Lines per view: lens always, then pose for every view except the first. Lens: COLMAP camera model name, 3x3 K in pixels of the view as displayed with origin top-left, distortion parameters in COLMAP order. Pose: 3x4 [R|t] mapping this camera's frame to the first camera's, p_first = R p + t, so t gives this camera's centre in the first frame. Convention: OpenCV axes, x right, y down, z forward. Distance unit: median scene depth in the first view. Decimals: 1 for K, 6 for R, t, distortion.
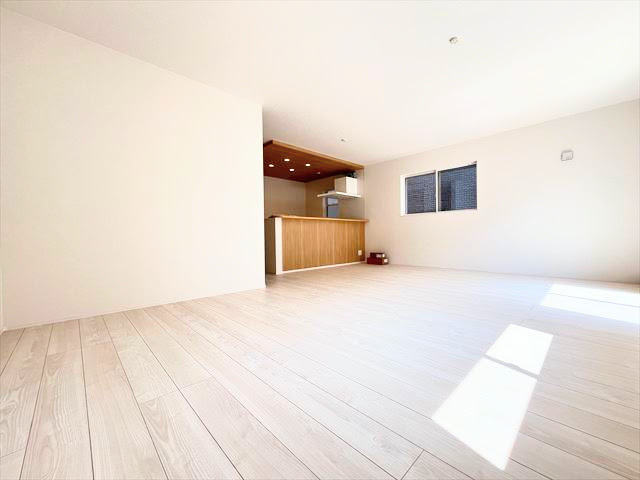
lens RADIAL K [[260.4, 0, 317.6], [0, 260.4, 238.5], [0, 0, 1]] dist [0.002827, 0.000217]
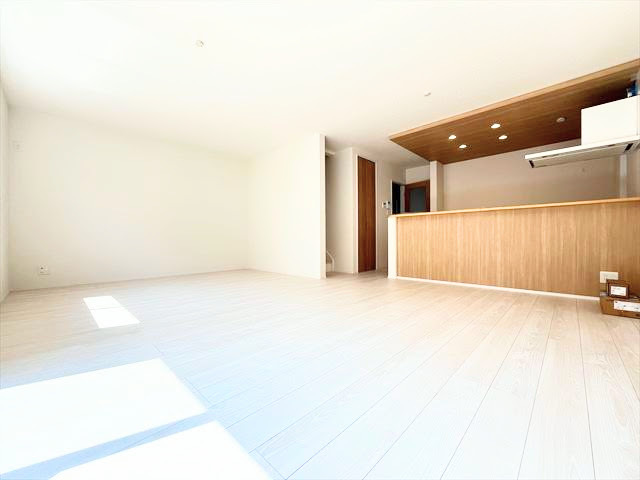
lens RADIAL K [[260.4, 0, 317.8], [0, 260.4, 238.4], [0, 0, 1]] dist [0.002827, 0.000217]
pose [[0.050292, 0.009961, -0.998685, 0.673652], [-0.014206, 0.999856, 0.009258, -0.007150], [0.998634, 0.013722, 0.050426, 0.616814]]
